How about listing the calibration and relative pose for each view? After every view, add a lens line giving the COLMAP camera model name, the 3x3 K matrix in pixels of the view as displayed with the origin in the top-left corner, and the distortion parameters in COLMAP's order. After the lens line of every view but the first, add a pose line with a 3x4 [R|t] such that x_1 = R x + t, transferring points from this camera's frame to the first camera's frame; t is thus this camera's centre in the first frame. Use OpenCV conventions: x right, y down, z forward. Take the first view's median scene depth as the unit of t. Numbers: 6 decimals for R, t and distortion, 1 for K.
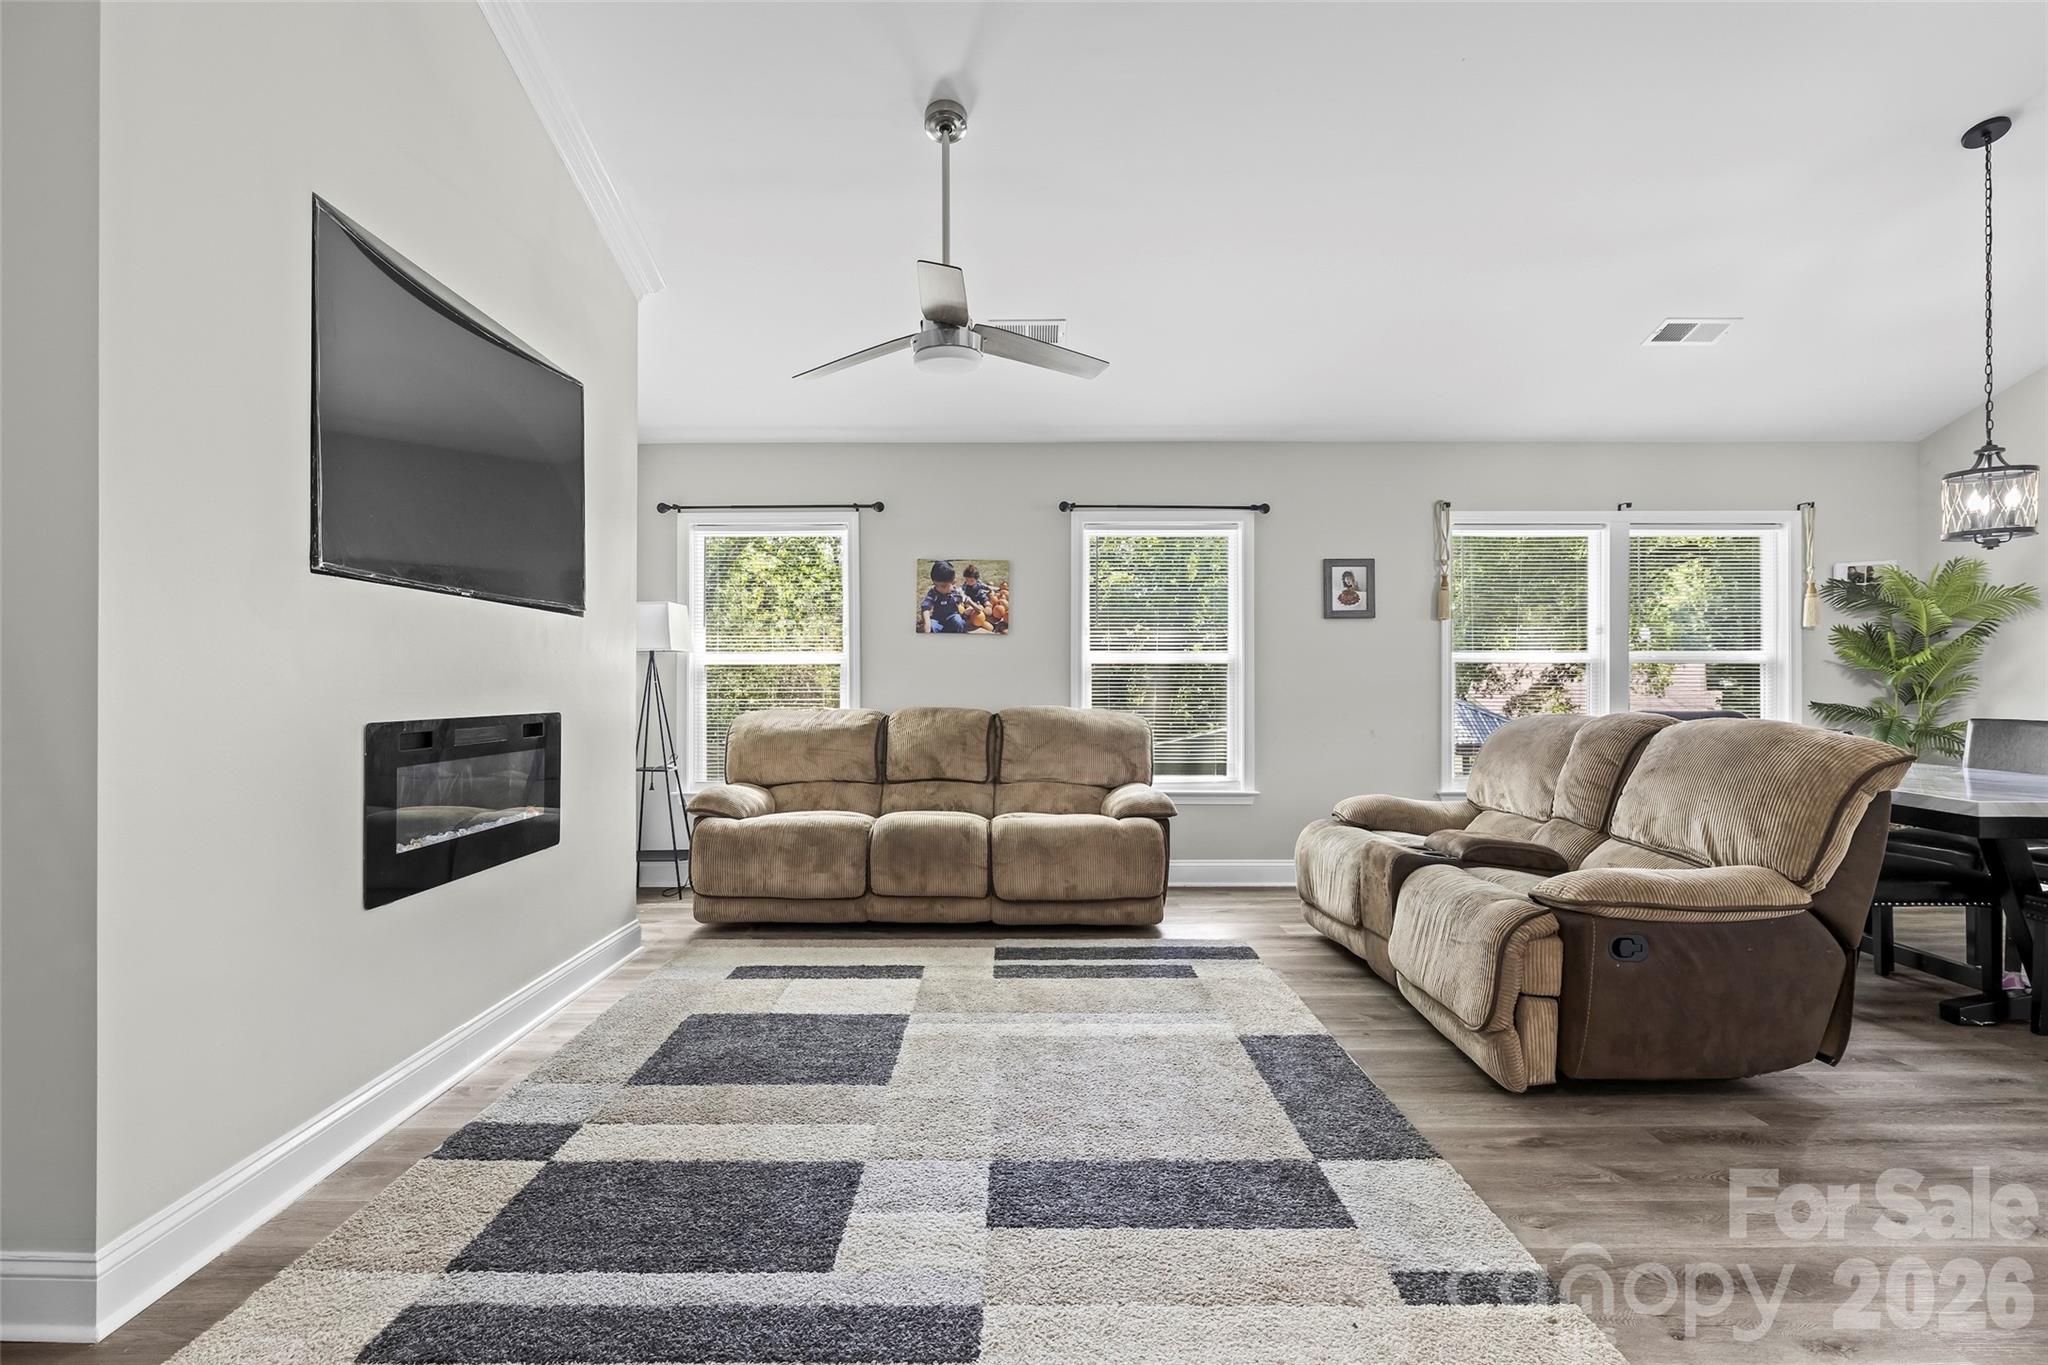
lens RADIAL K [[1030.9, 0, 1017.0], [0, 1030.9, 683.5], [0, 0, 1]] dist [-0.003892, 0.000001]
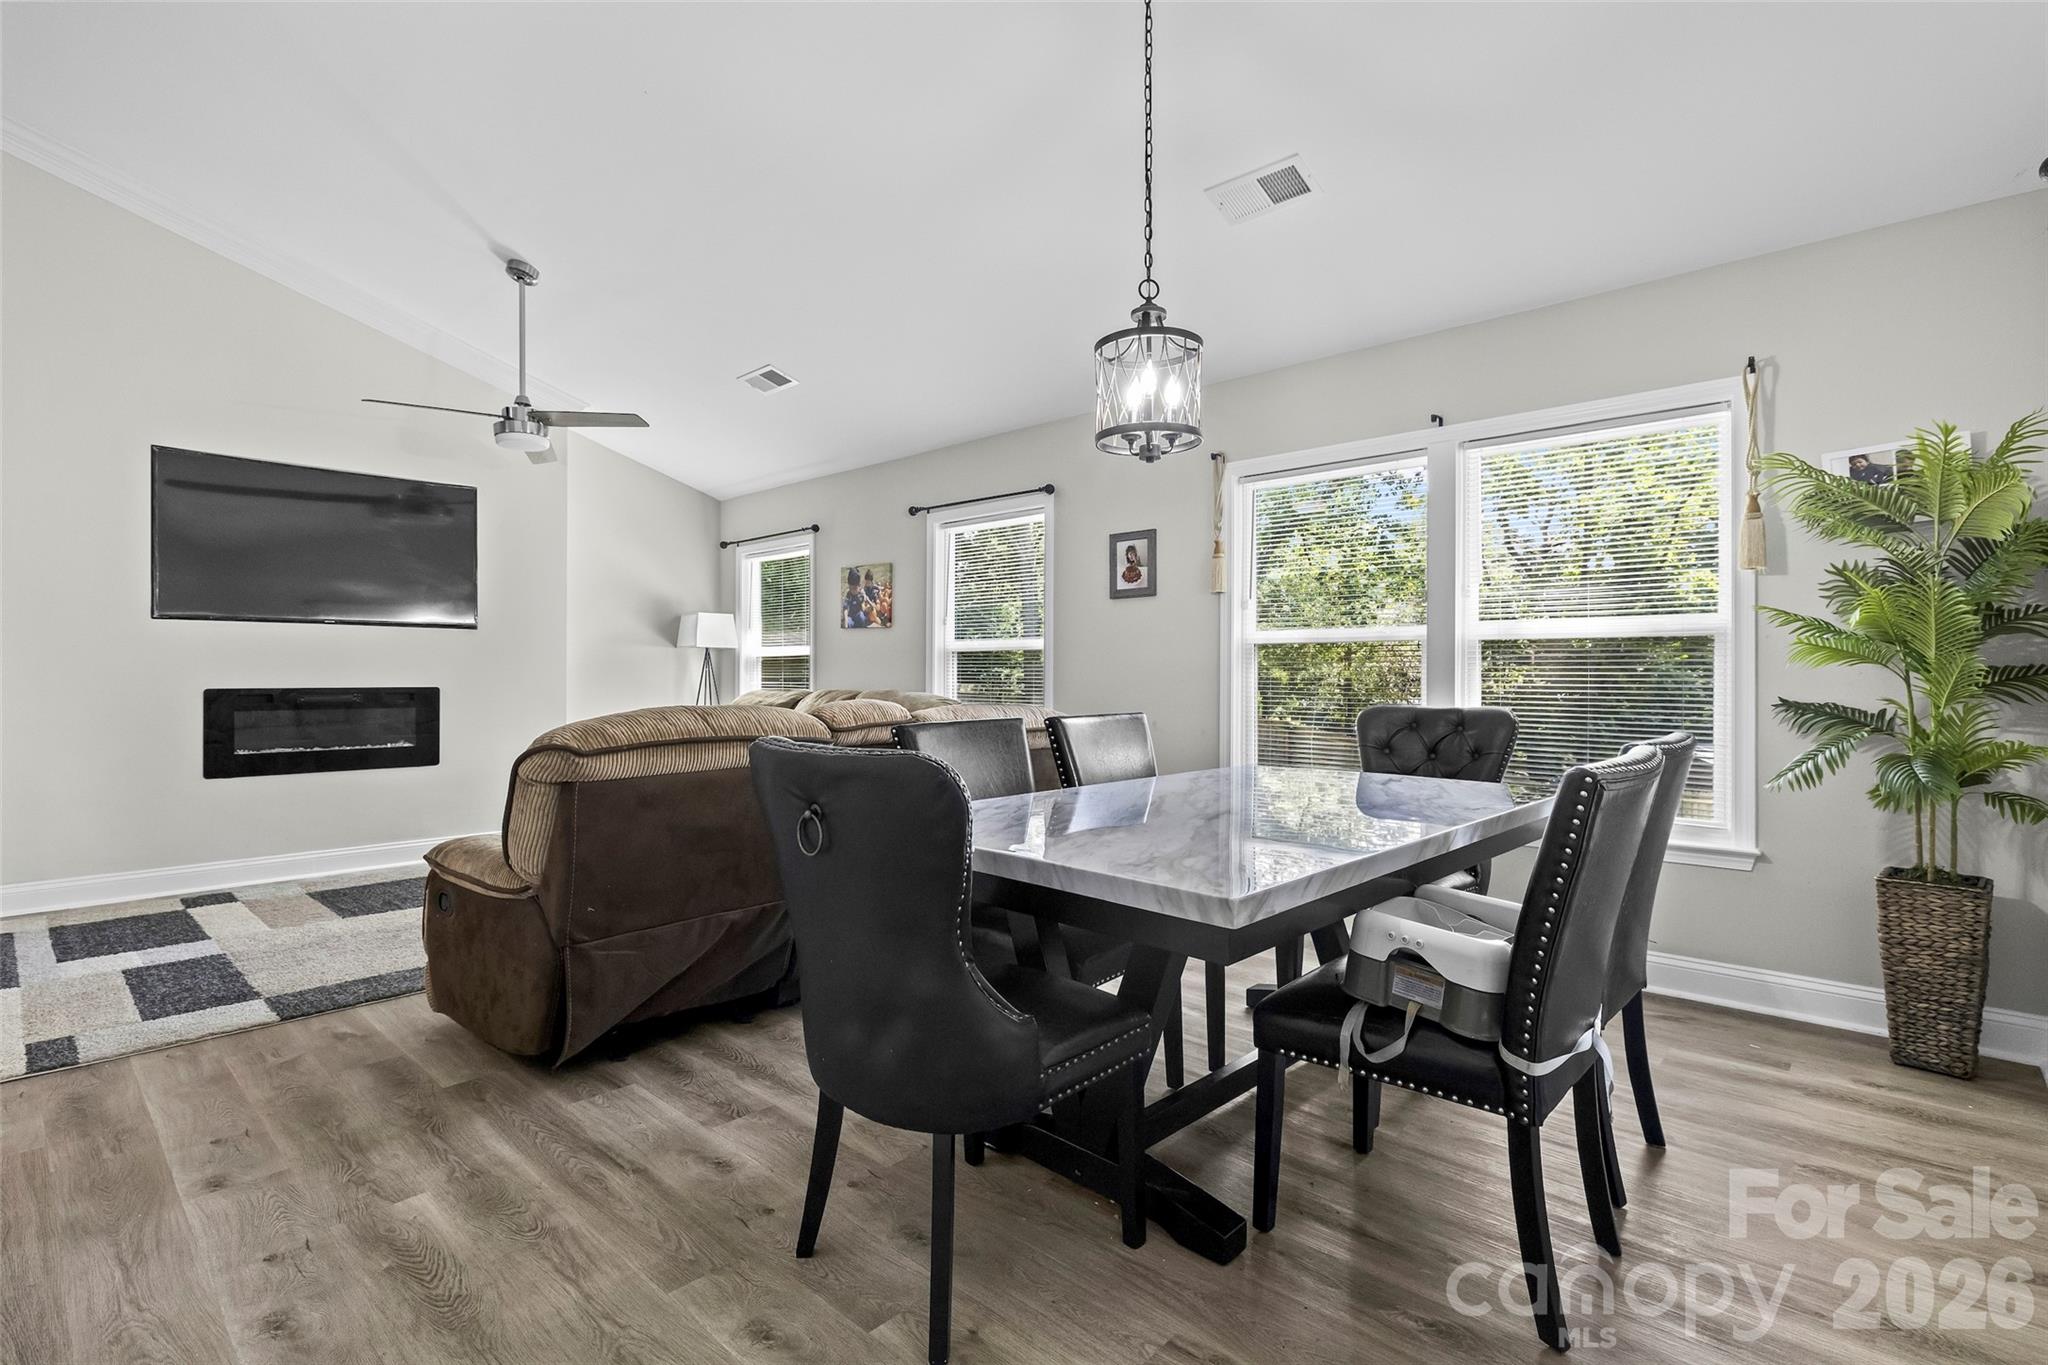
lens RADIAL K [[972.5, 0, 1030.0], [0, 972.5, 673.9], [0, 0, 1]] dist [-0.004130, 0.001060]
pose [[0.729241, 0.000981, -0.684256, 0.912018], [0.000640, 0.999998, 0.002116, 0.002419], [0.684256, -0.001981, 0.729239, 0.339128]]
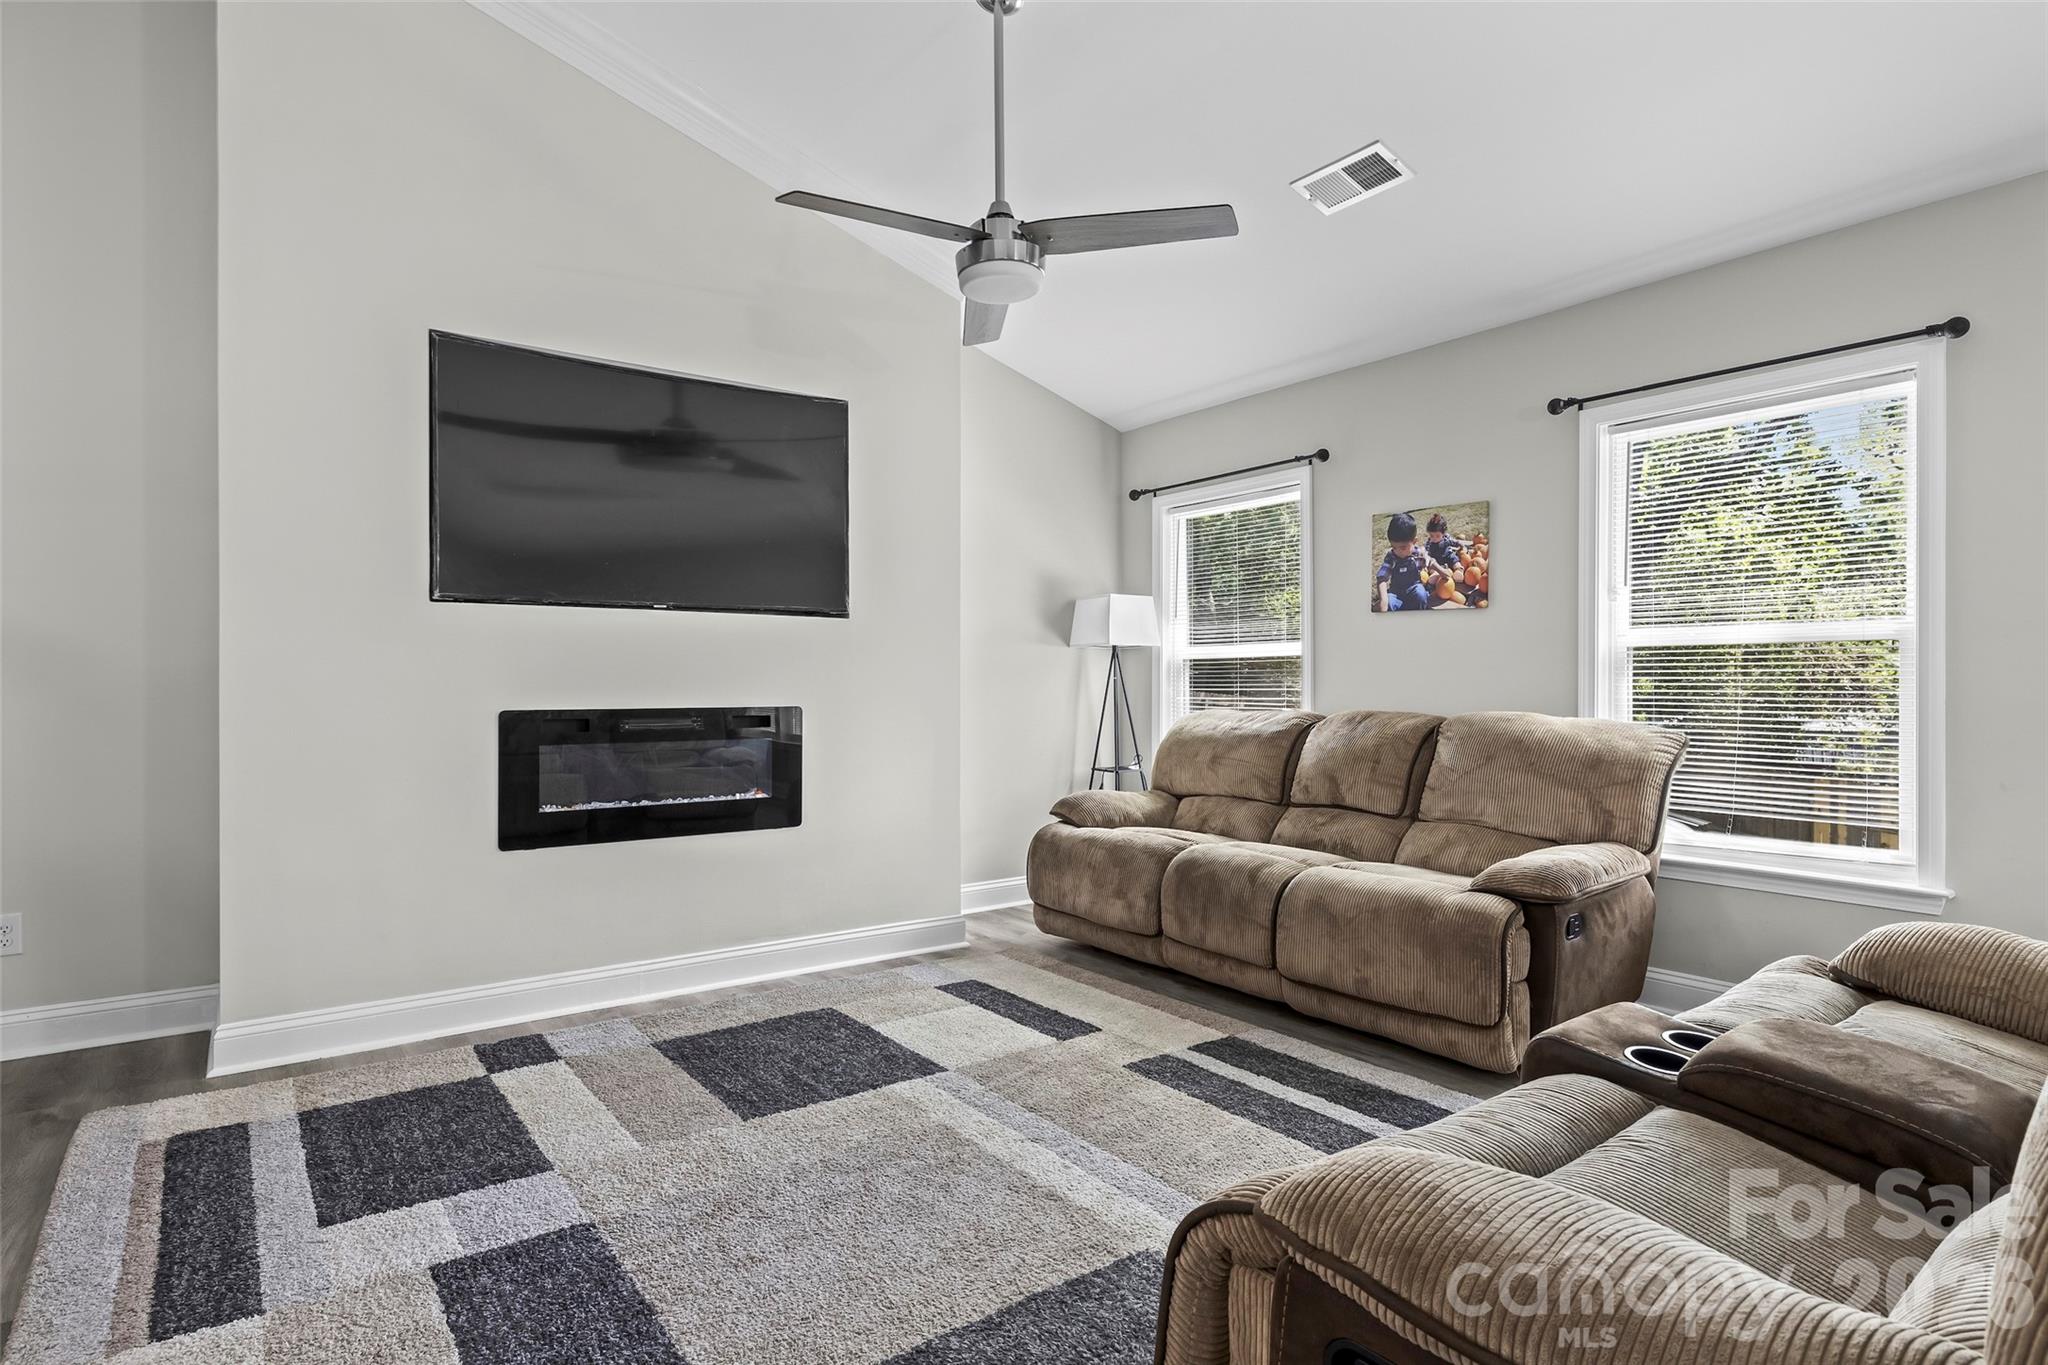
lens RADIAL K [[1086.4, 0, 1012.5], [0, 1086.4, 685.7], [0, 0, 1]] dist [-0.005132, 0.002043]
pose [[0.584223, 0.001025, -0.811592, 0.425500], [0.002284, 0.999993, 0.002907, 0.001863], [0.811590, -0.003552, 0.584217, 0.342064]]
